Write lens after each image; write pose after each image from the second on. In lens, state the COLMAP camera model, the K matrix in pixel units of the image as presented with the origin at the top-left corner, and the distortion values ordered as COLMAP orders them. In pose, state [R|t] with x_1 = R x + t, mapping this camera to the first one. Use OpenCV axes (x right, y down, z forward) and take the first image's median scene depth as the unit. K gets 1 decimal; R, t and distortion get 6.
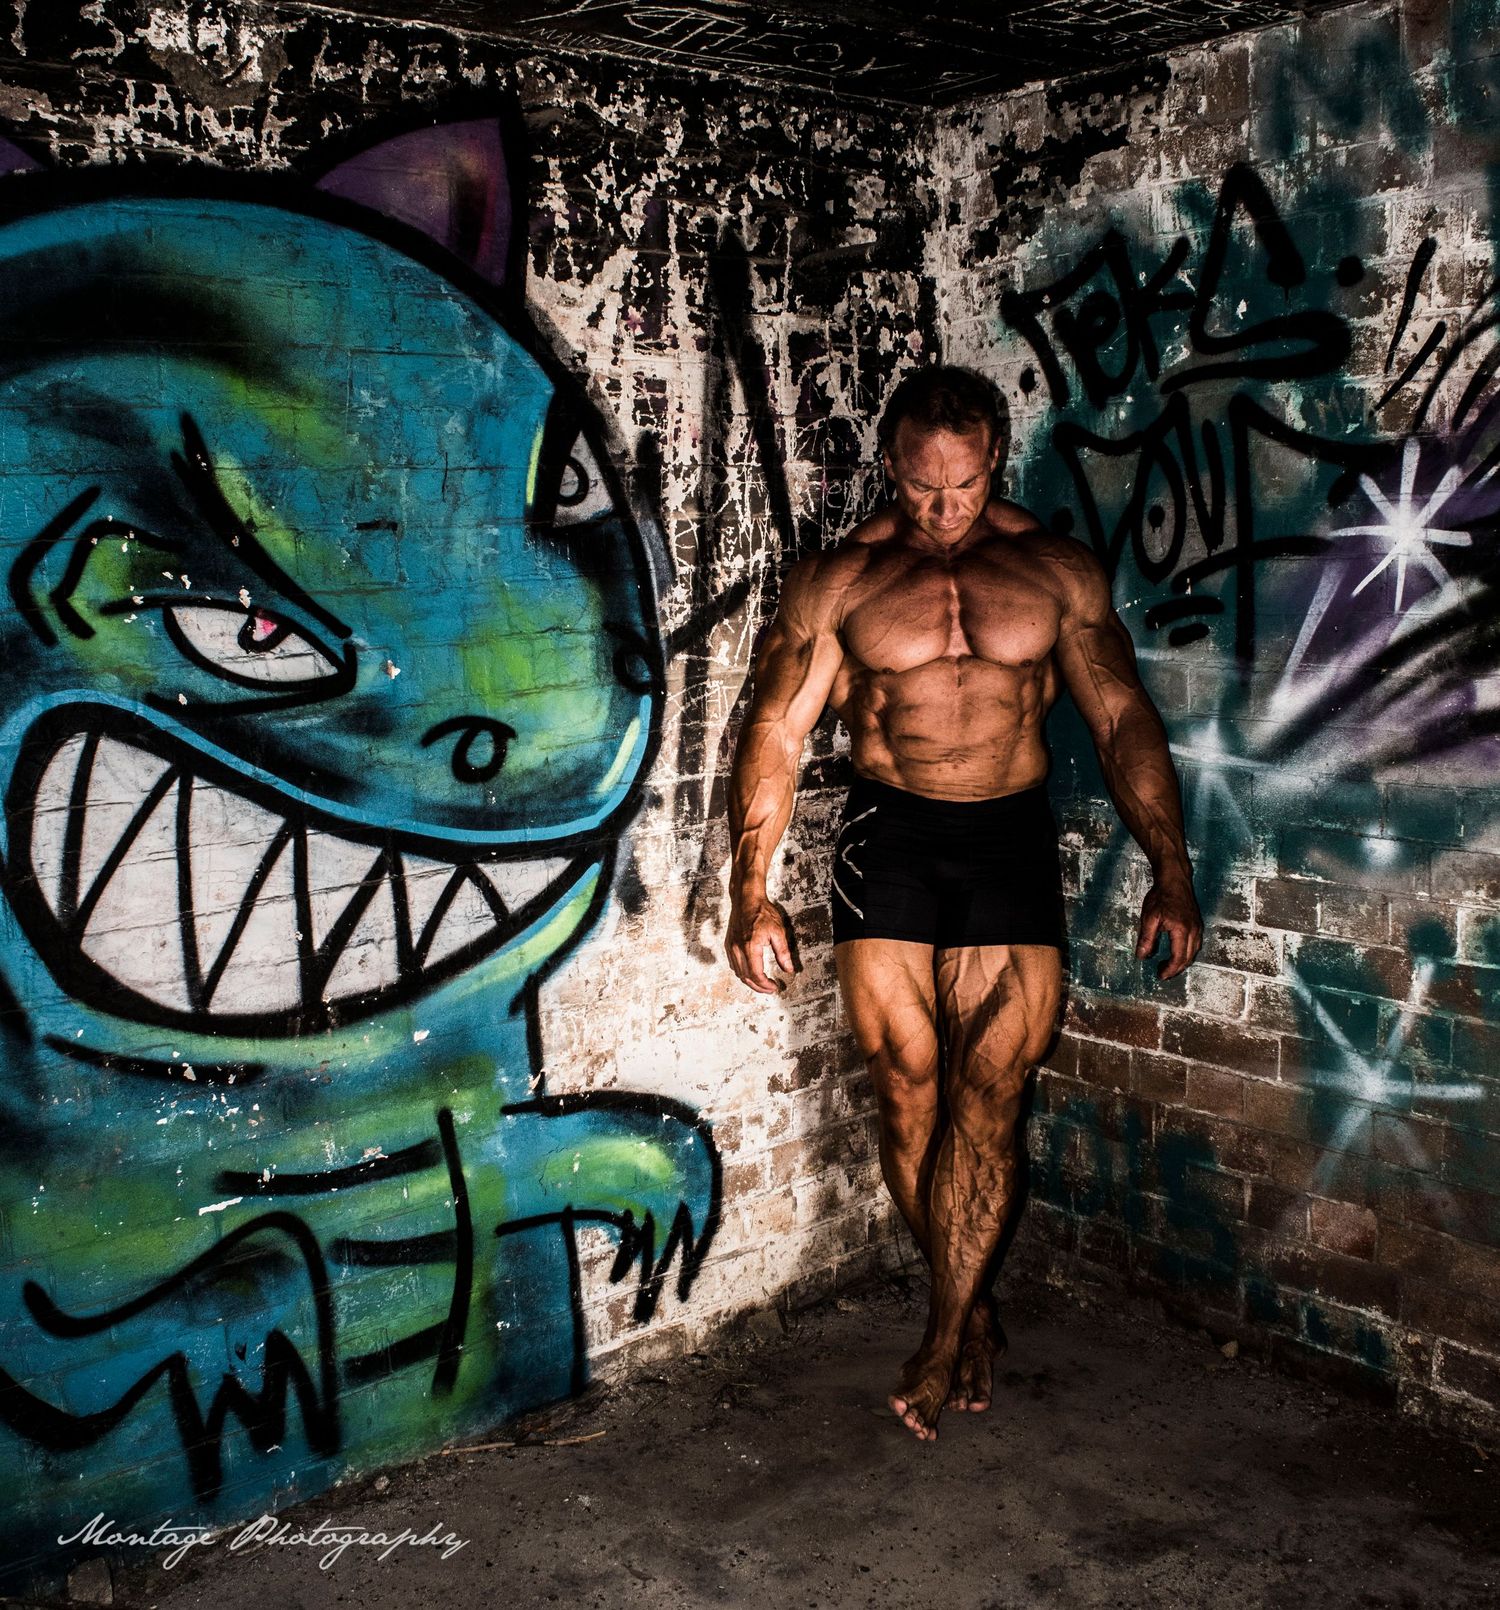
lens RADIAL K [[1780.5, 0, 757.2], [0, 1780.5, 791.3], [0, 0, 1]] dist [-0.081820, 0.000000]
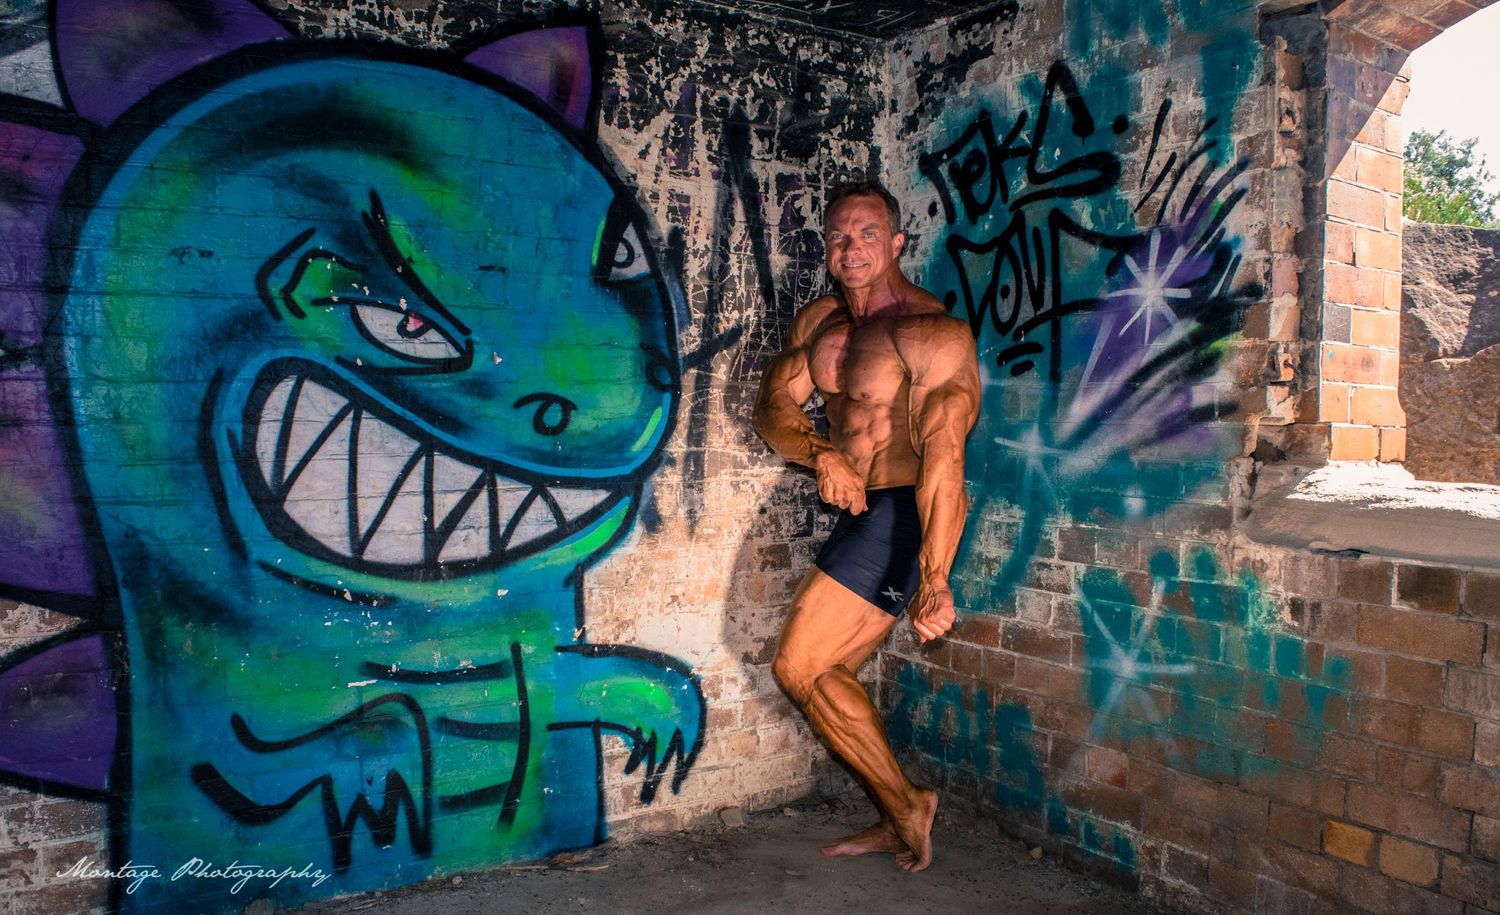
lens RADIAL K [[1189.1, 0, 759.7], [0, 1189.1, 496.0], [0, 0, 1]] dist [-0.086521, 0.008218]
pose [[0.992520, 0.047221, -0.112580, 0.145176], [-0.055074, 0.996185, -0.067698, 0.106285], [0.108954, 0.073392, 0.991334, -0.023346]]
